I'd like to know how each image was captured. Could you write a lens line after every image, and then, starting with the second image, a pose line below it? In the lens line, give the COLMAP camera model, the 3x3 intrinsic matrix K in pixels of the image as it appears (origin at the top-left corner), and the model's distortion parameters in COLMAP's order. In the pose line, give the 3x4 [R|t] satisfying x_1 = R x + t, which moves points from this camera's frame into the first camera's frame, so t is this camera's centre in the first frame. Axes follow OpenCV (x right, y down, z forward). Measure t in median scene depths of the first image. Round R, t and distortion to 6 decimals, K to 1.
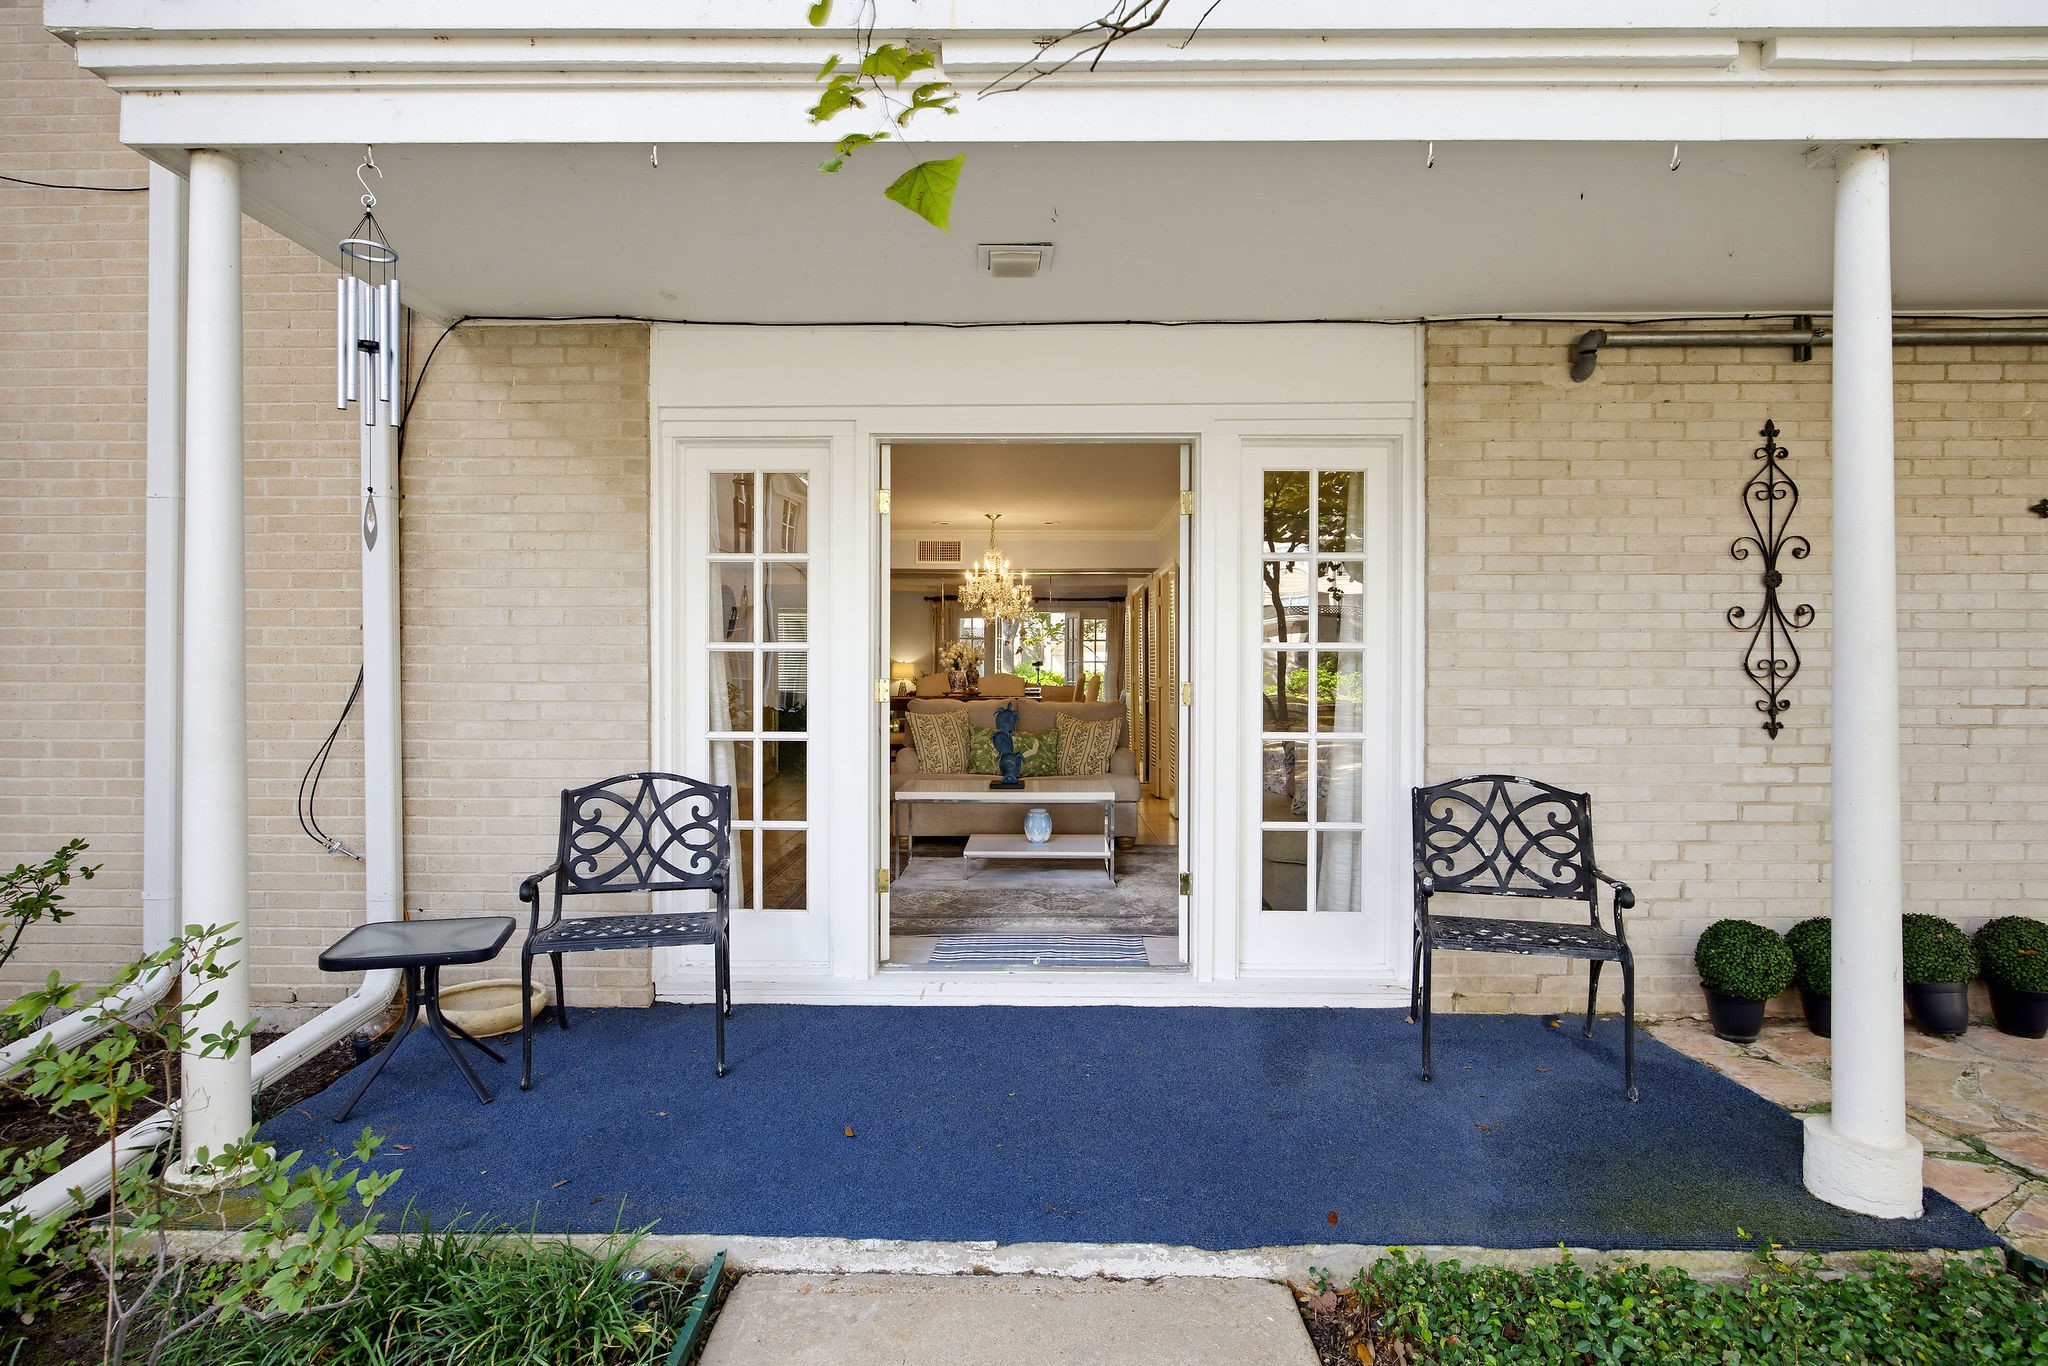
lens RADIAL K [[1085.1, 0, 1029.7], [0, 1085.1, 679.1], [0, 0, 1]] dist [-0.003891, -0.000309]
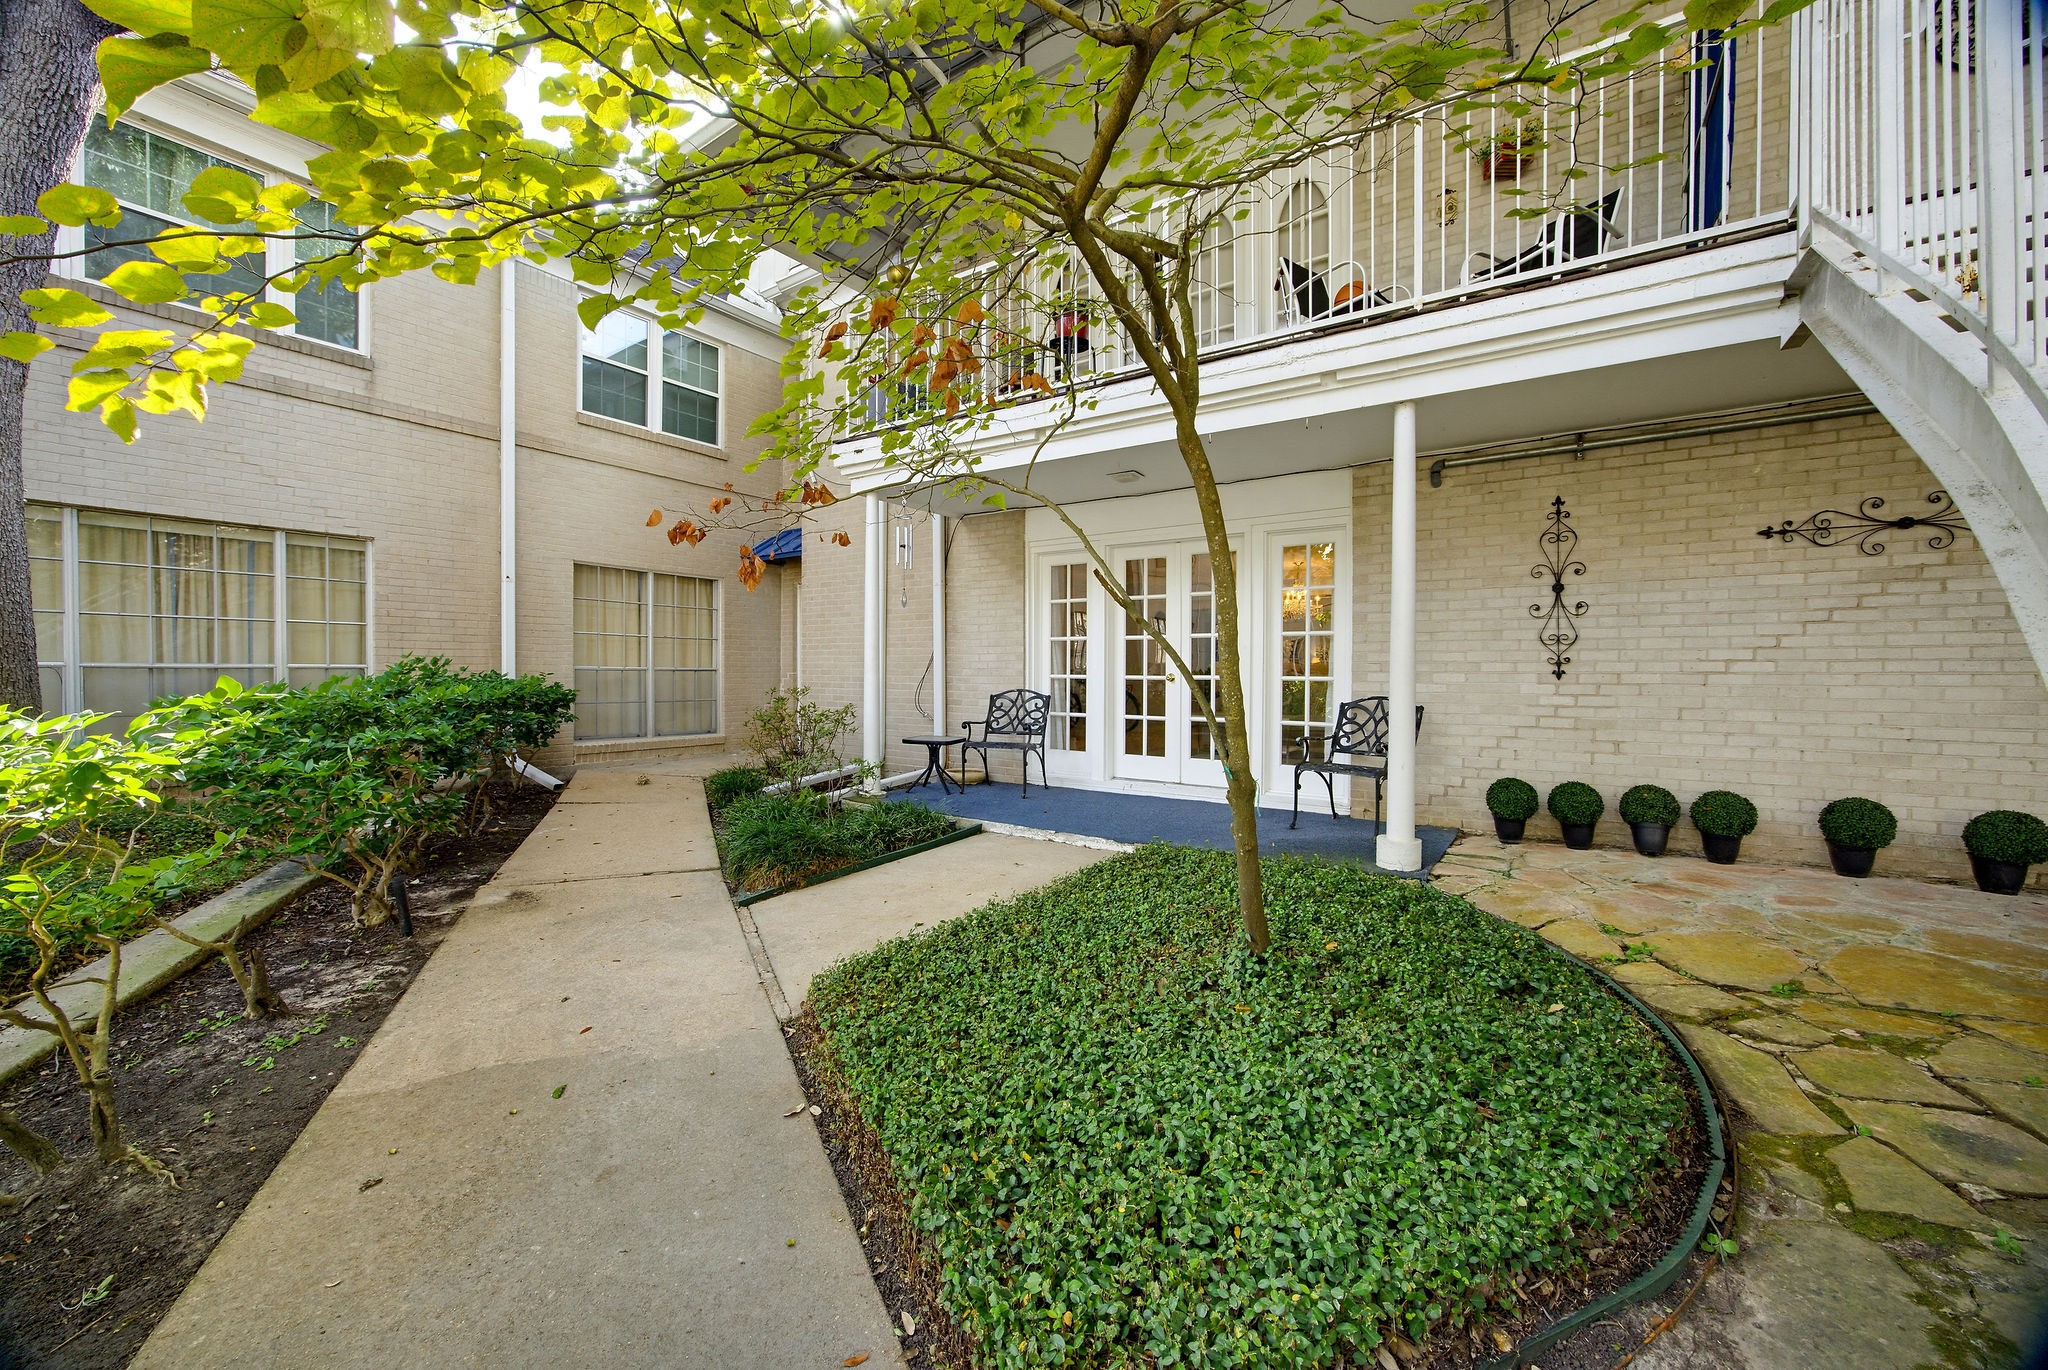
lens RADIAL K [[781.9, 0, 1020.5], [0, 781.9, 675.9], [0, 0, 1]] dist [-0.003380, 0.000106]
pose [[0.832924, 0.008156, -0.553327, 0.659484], [-0.012437, 0.999915, -0.003983, 0.064382], [0.553247, 0.010199, 0.832955, -0.514719]]
